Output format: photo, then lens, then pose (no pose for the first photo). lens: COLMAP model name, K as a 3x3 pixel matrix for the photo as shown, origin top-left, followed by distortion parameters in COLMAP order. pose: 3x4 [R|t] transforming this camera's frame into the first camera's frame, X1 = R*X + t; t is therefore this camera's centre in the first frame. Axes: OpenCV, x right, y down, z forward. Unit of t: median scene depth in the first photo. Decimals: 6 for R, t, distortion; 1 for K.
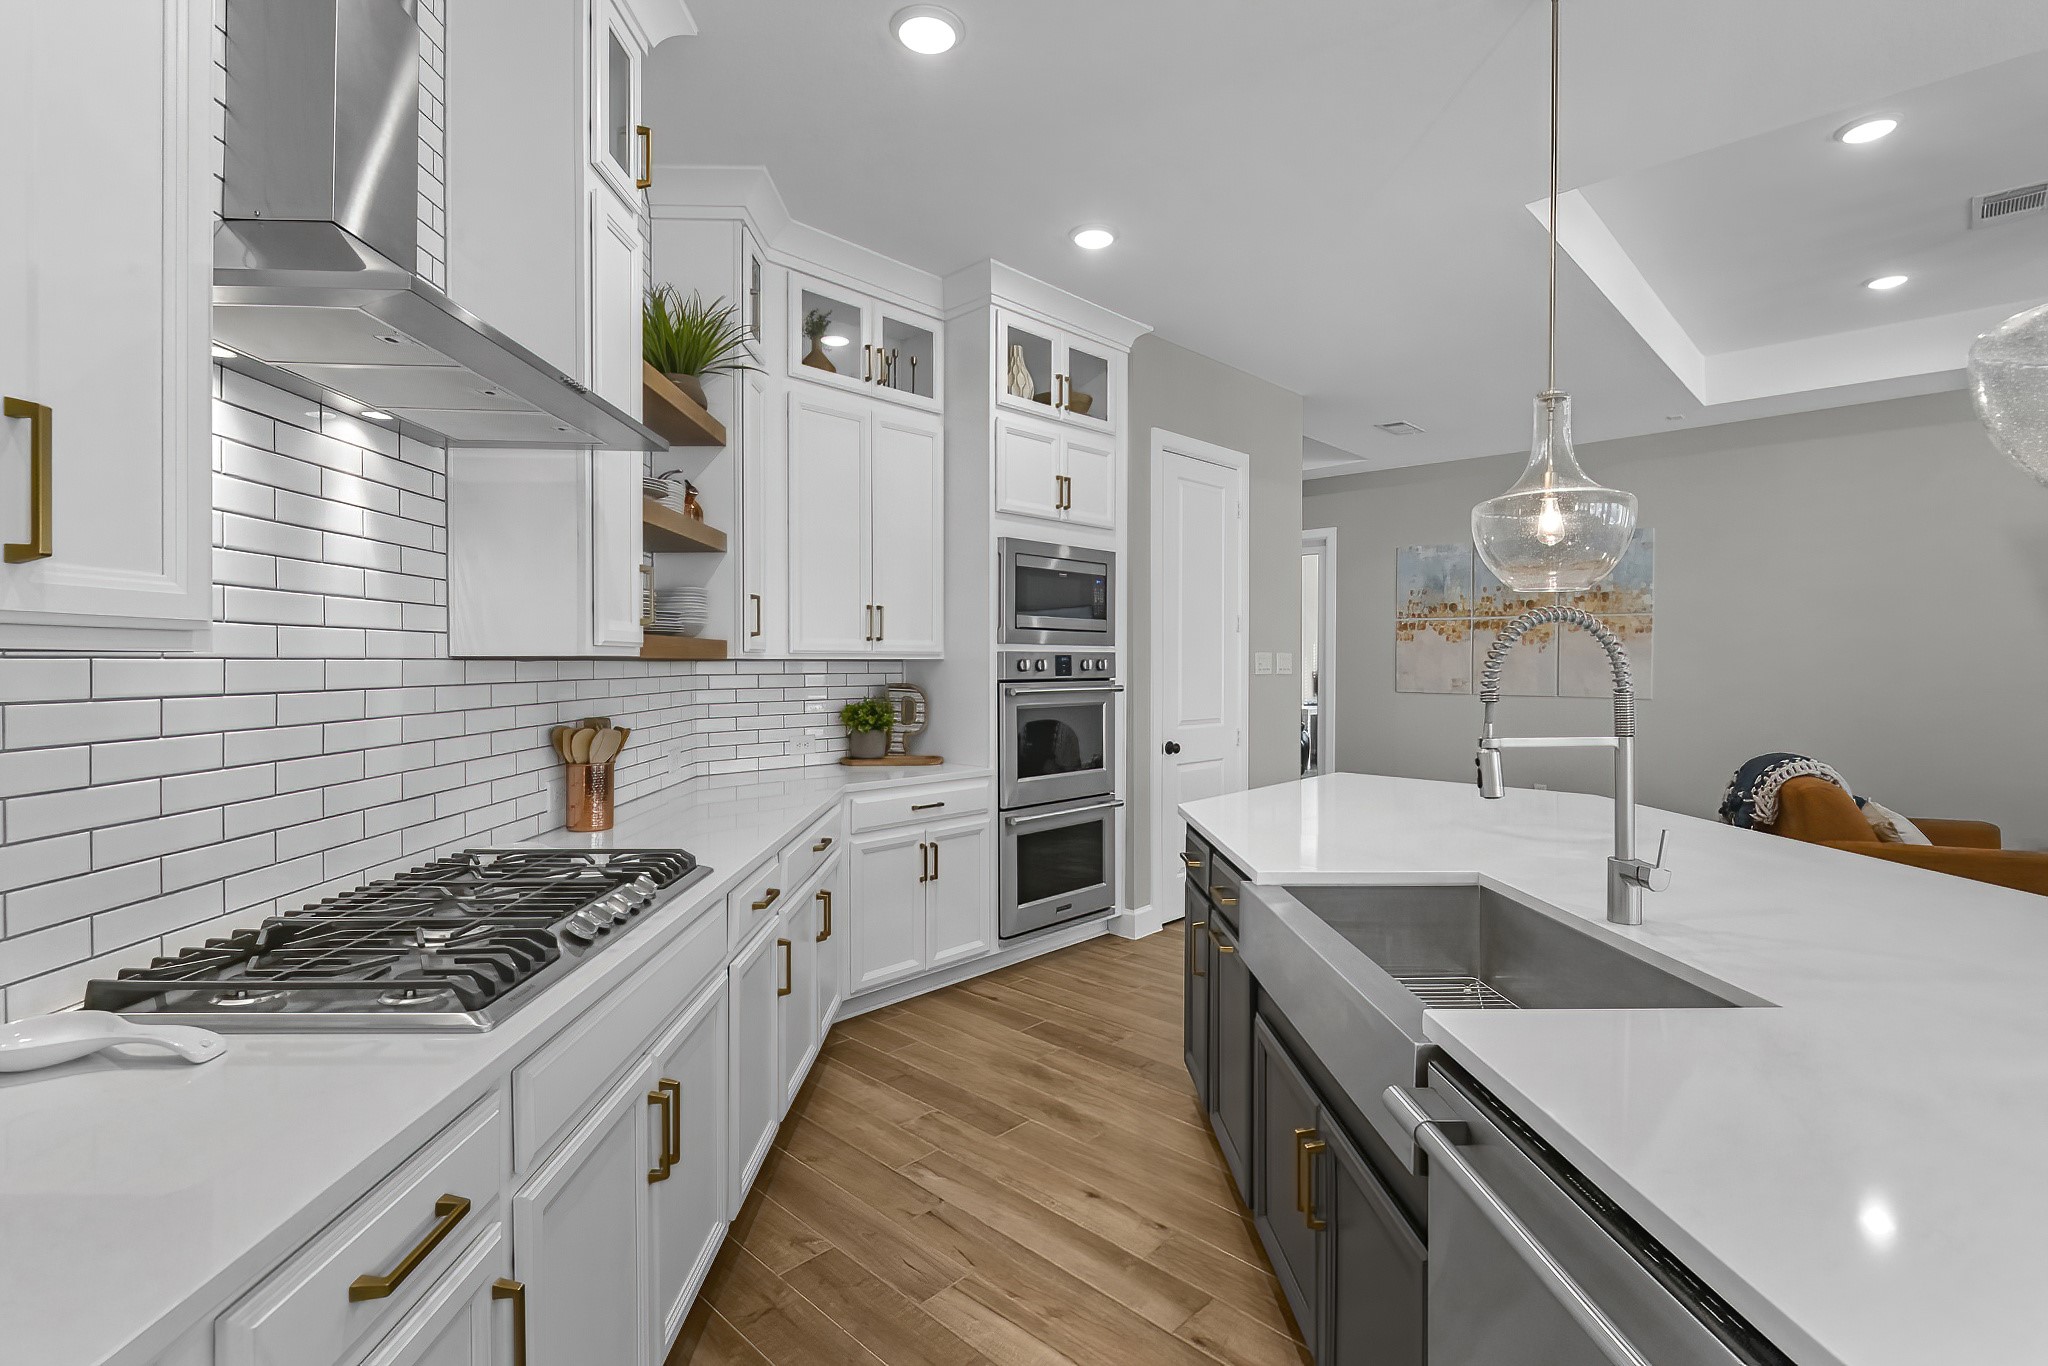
lens RADIAL K [[944.5, 0, 1033.1], [0, 944.5, 661.8], [0, 0, 1]] dist [0.002633, -0.000067]
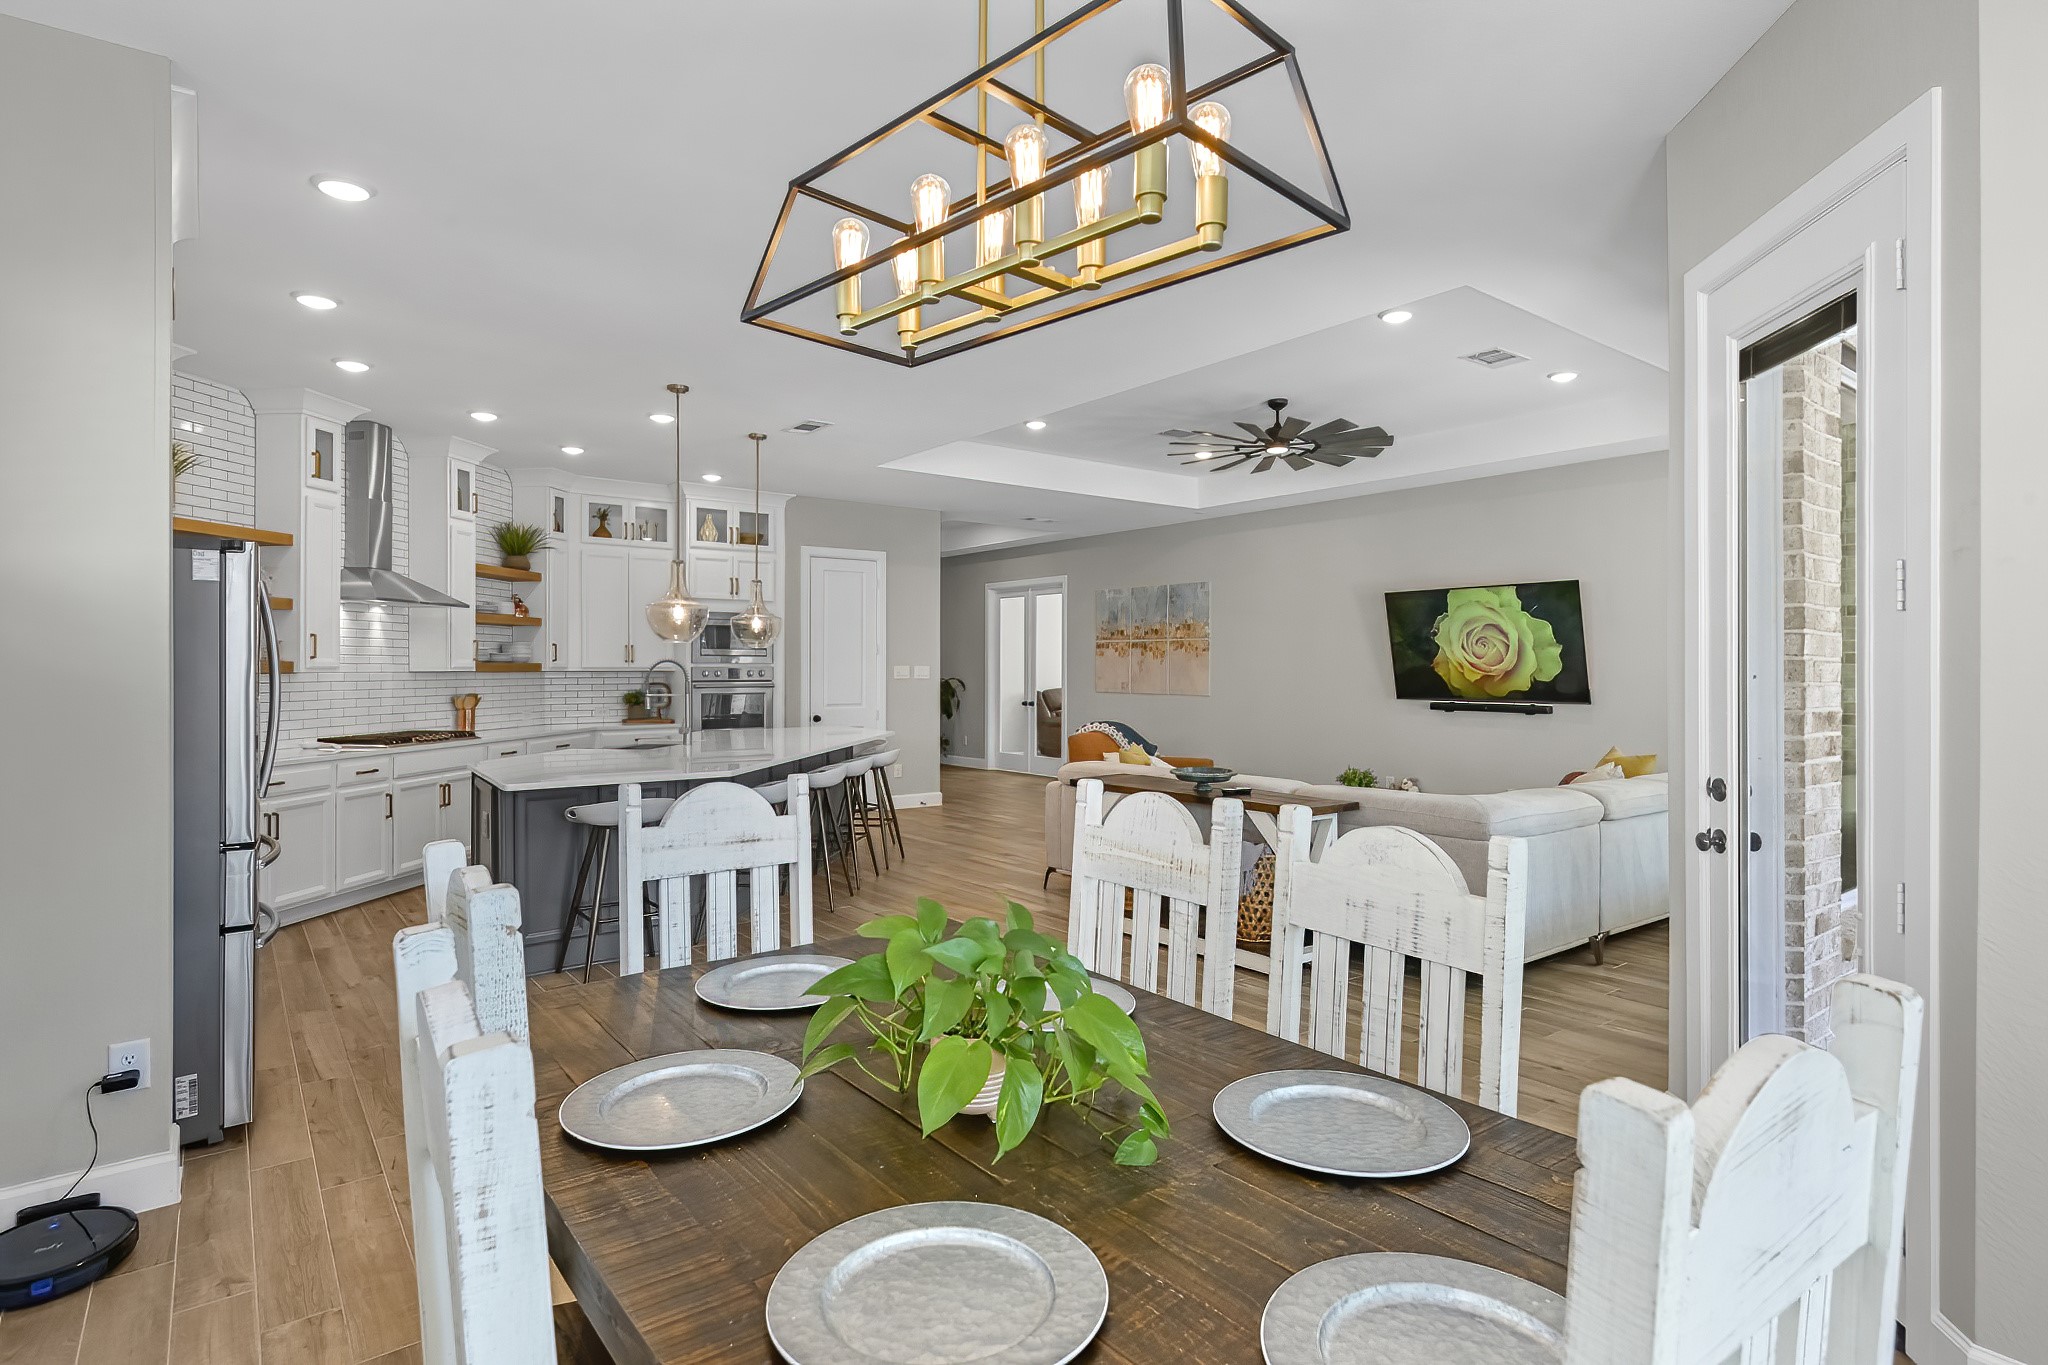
lens RADIAL K [[1040.3, 0, 1025.2], [0, 1040.3, 663.7], [0, 0, 1]] dist [0.004643, 0.000059]
pose [[0.988381, -0.002210, -0.151979, 0.988026], [0.001511, 0.999988, -0.004717, -0.006287], [0.151987, 0.004433, 0.988373, -1.084410]]
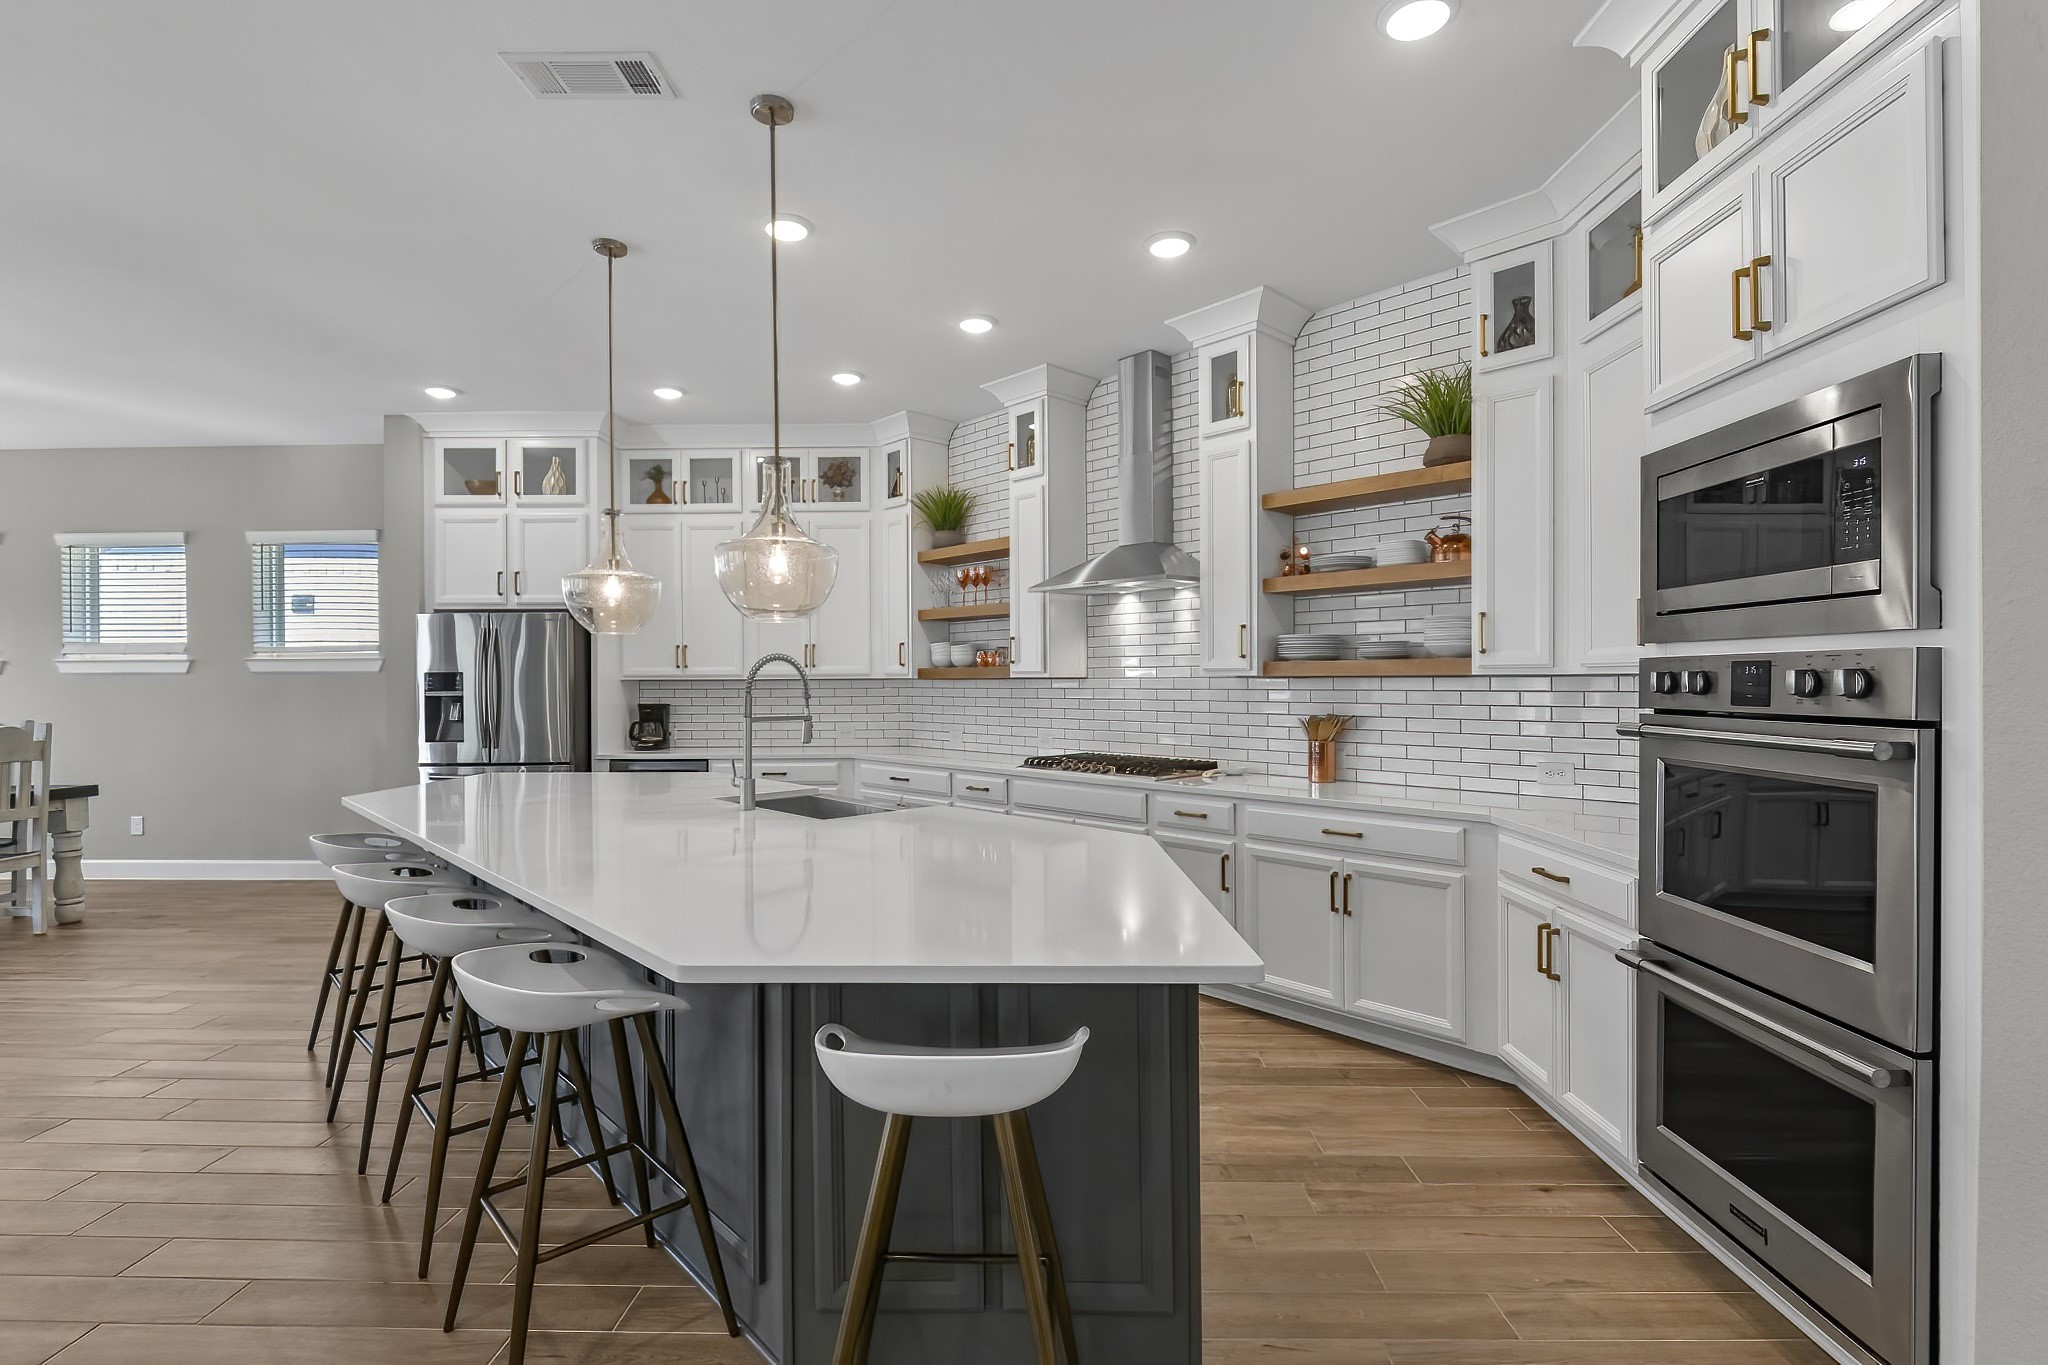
lens RADIAL K [[951.1, 0, 1024.8], [0, 951.1, 687.2], [0, 0, 1]] dist [0.001643, 0.000065]
pose [[-0.740231, 0.007941, -0.672306, 0.604909], [0.004074, 0.999965, 0.007325, 0.000764], [0.672340, 0.002683, -0.740237, 1.127421]]
